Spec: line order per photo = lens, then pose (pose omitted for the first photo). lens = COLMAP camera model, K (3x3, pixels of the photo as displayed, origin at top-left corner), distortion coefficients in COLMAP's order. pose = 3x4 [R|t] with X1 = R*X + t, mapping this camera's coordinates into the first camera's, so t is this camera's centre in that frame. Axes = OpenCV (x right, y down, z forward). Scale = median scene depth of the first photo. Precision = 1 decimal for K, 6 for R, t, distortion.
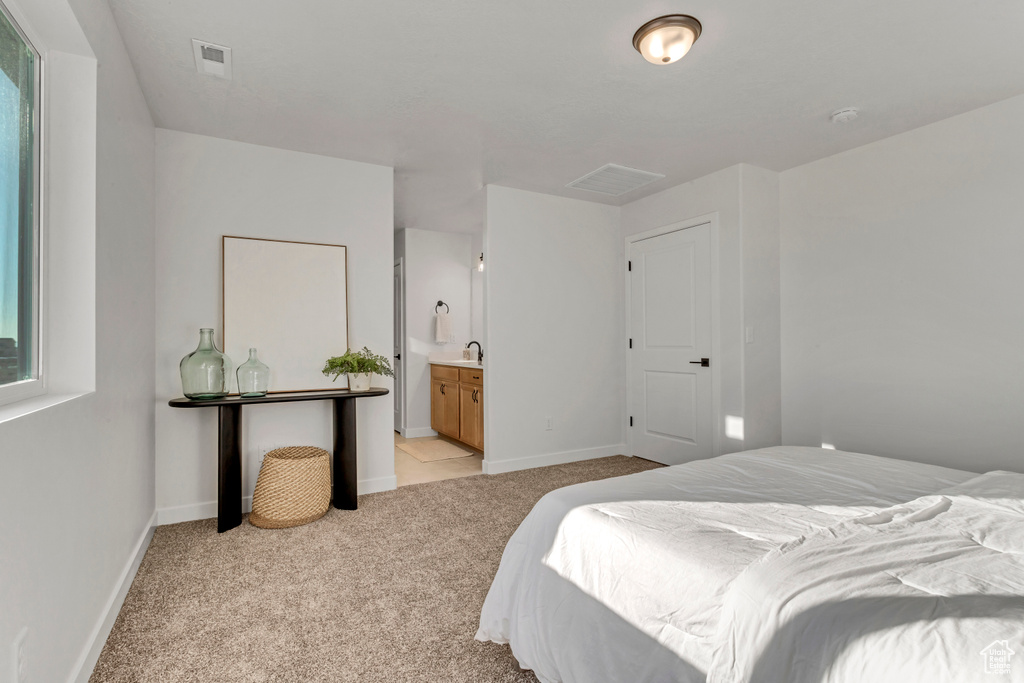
lens RADIAL K [[485.0, 0, 508.9], [0, 485.0, 338.2], [0, 0, 1]] dist [-0.000541, 0.001173]
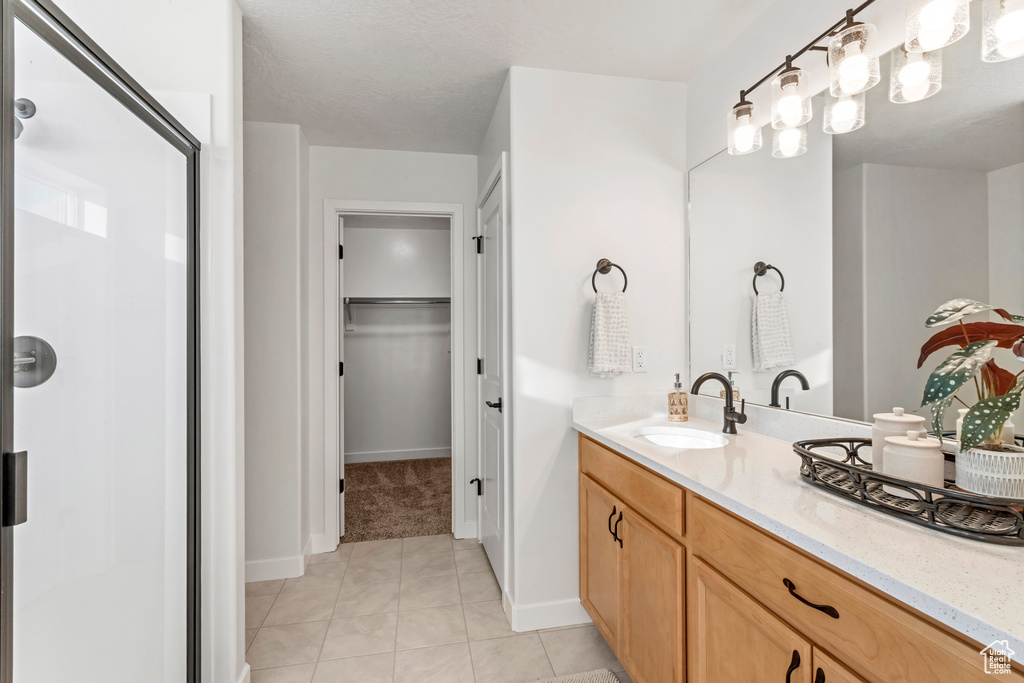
lens RADIAL K [[485.0, 0, 508.9], [0, 485.0, 338.2], [0, 0, 1]] dist [-0.000541, 0.001173]
pose [[0.950617, -0.003994, -0.310341, -0.098298], [0.003455, 0.999991, -0.002287, -0.016179], [0.310348, 0.001101, 0.950622, 0.639325]]
